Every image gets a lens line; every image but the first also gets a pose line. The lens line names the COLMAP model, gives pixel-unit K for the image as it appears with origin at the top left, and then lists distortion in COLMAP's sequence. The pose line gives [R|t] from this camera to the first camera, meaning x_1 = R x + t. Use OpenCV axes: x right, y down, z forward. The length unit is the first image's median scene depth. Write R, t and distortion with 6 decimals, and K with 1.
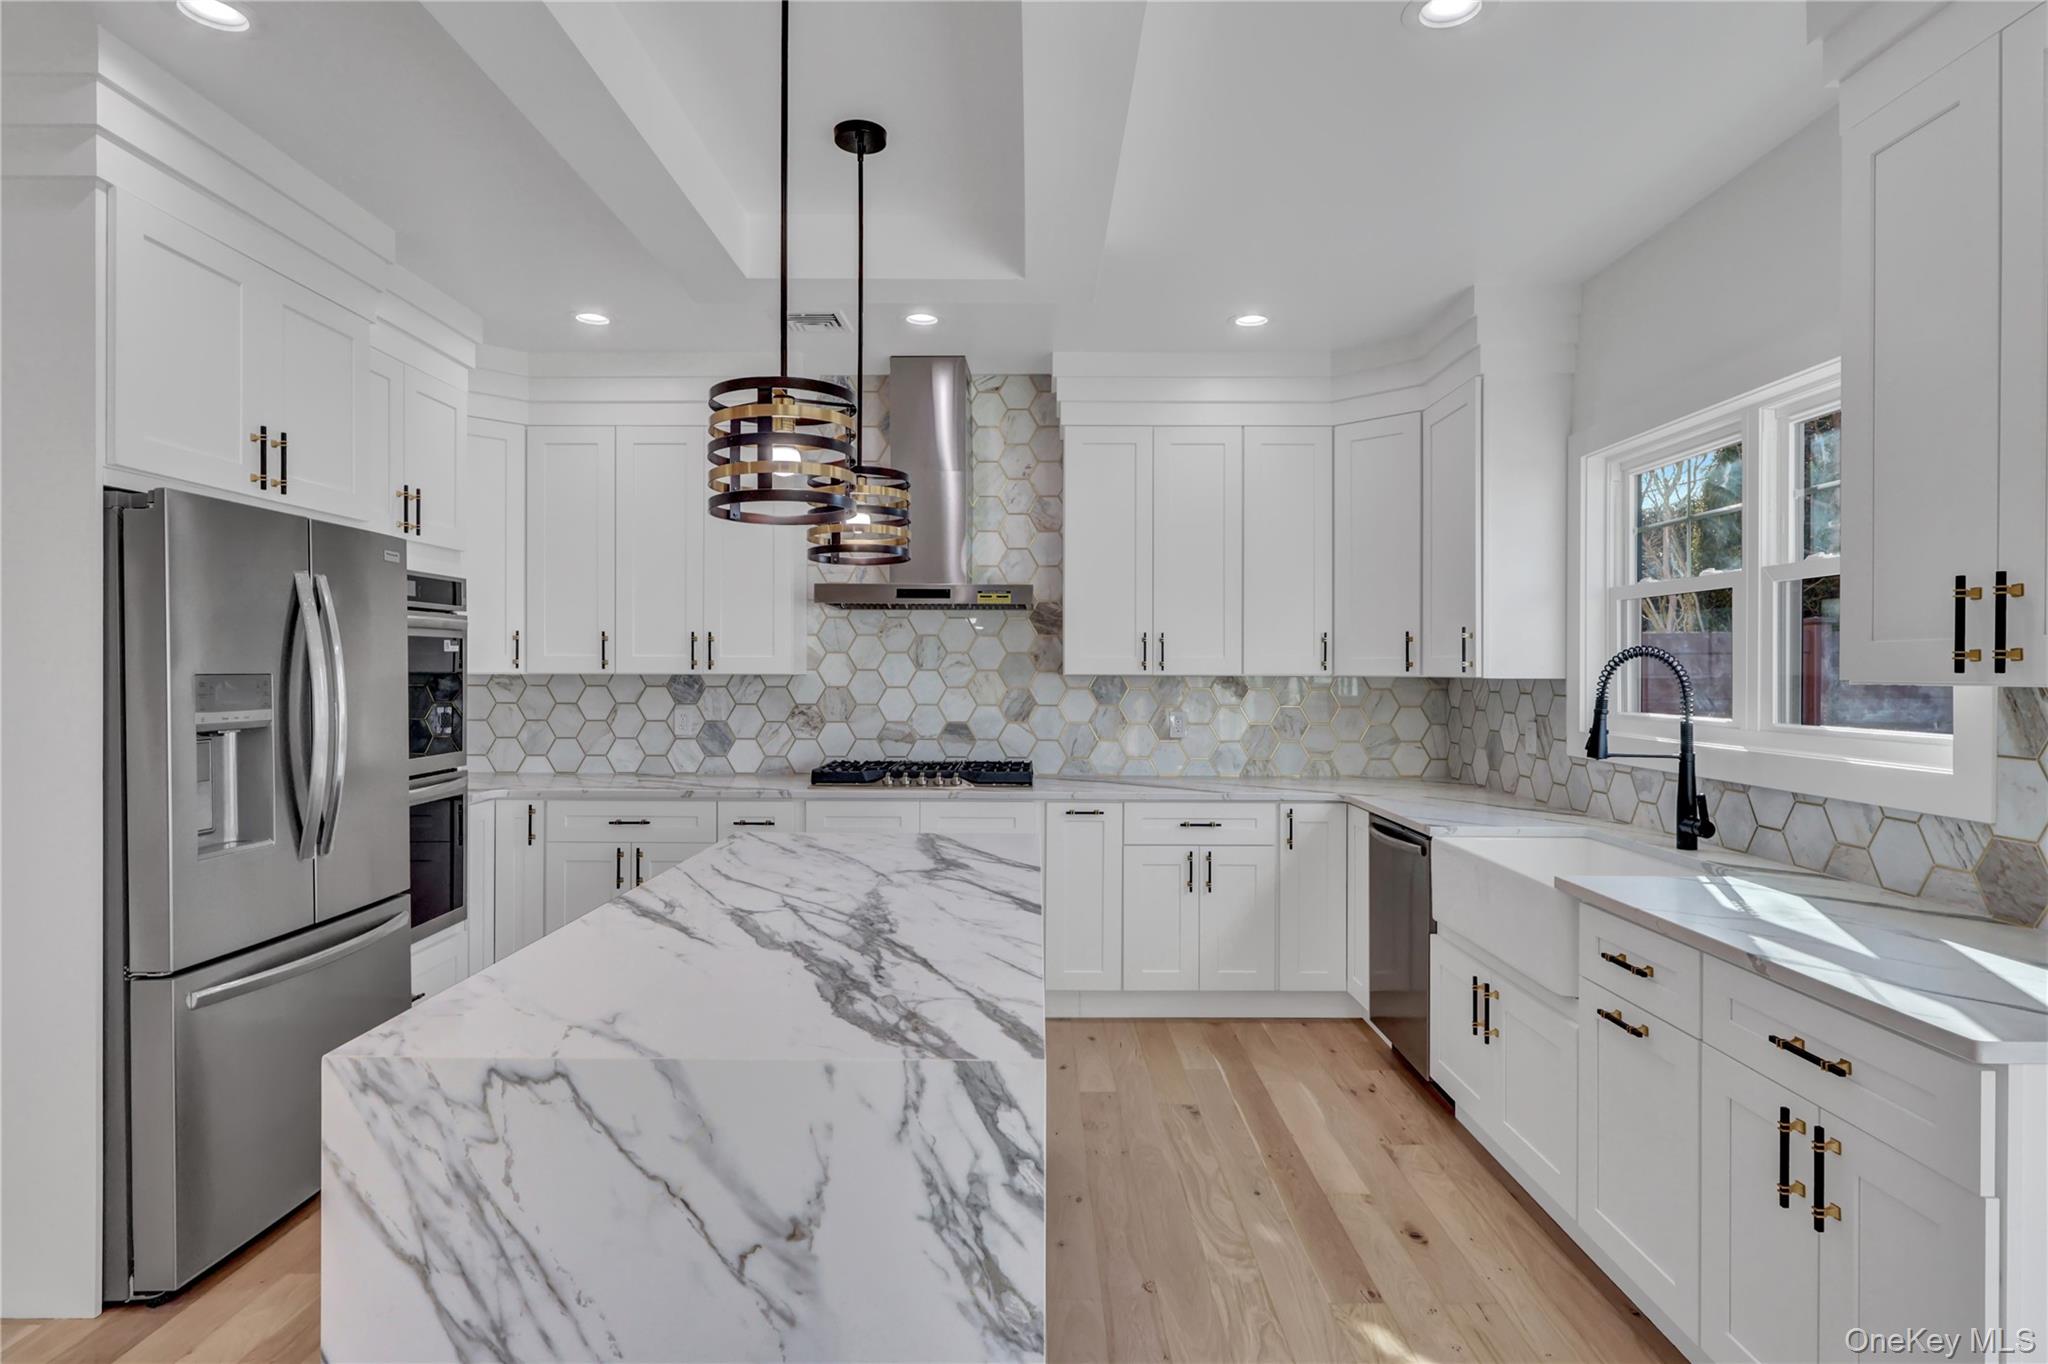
lens RADIAL K [[1078.4, 0, 1025.4], [0, 1078.4, 673.7], [0, 0, 1]] dist [0.000551, 0.000835]
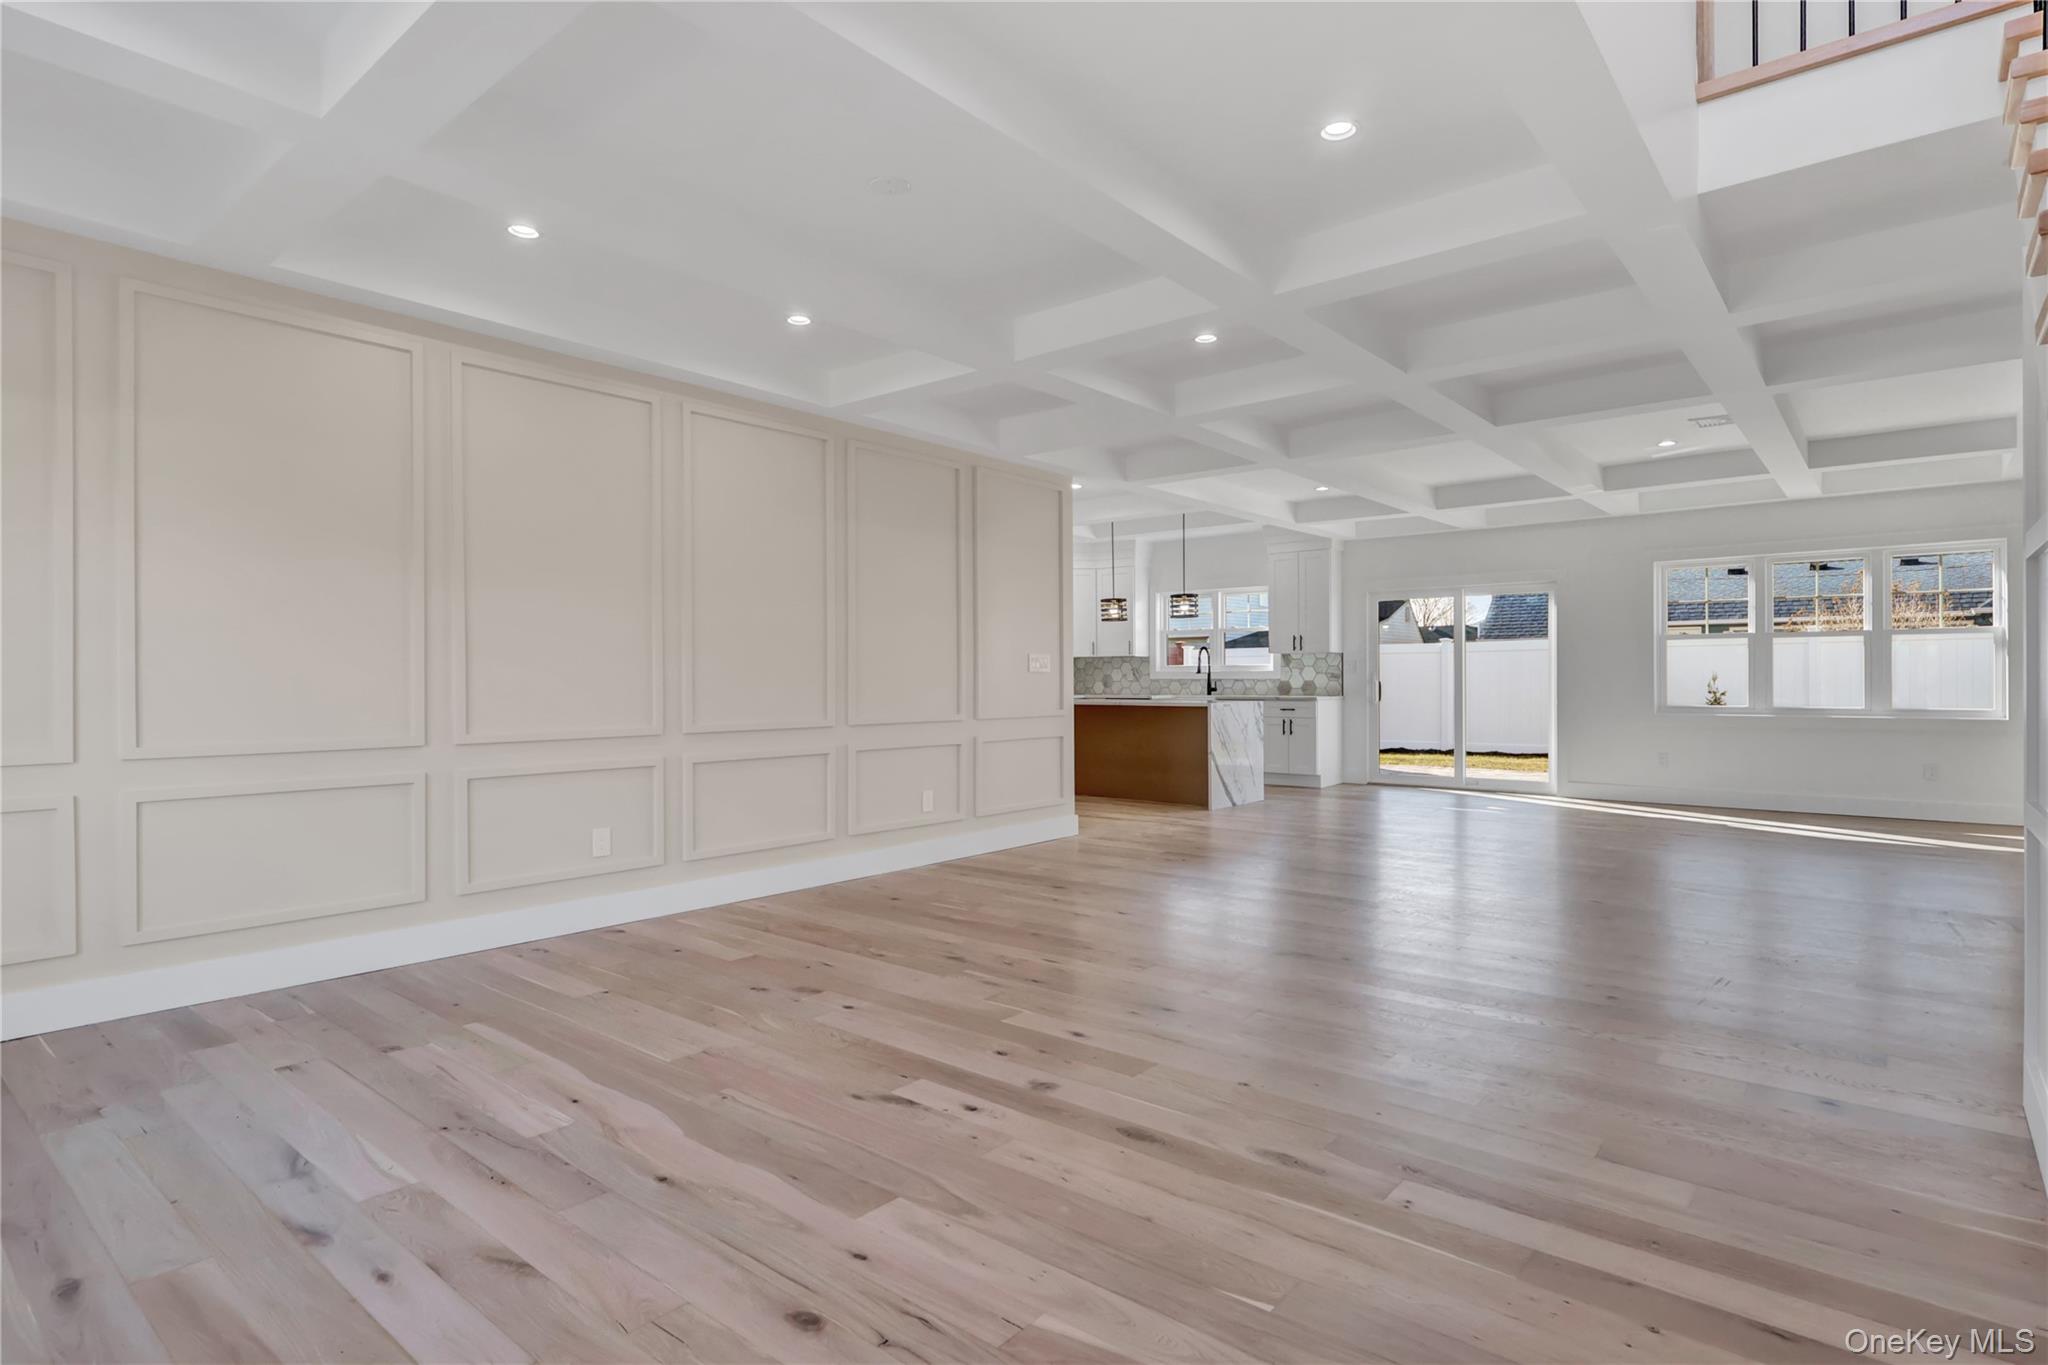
lens RADIAL K [[1042.6, 0, 1032.7], [0, 1042.6, 681.2], [0, 0, 1]] dist [-0.002379, 0.000982]
pose [[0.633084, -0.005381, 0.774065, -2.348817], [0.006032, 0.999980, 0.002018, 0.076023], [-0.774060, 0.003391, 0.633103, -0.821131]]
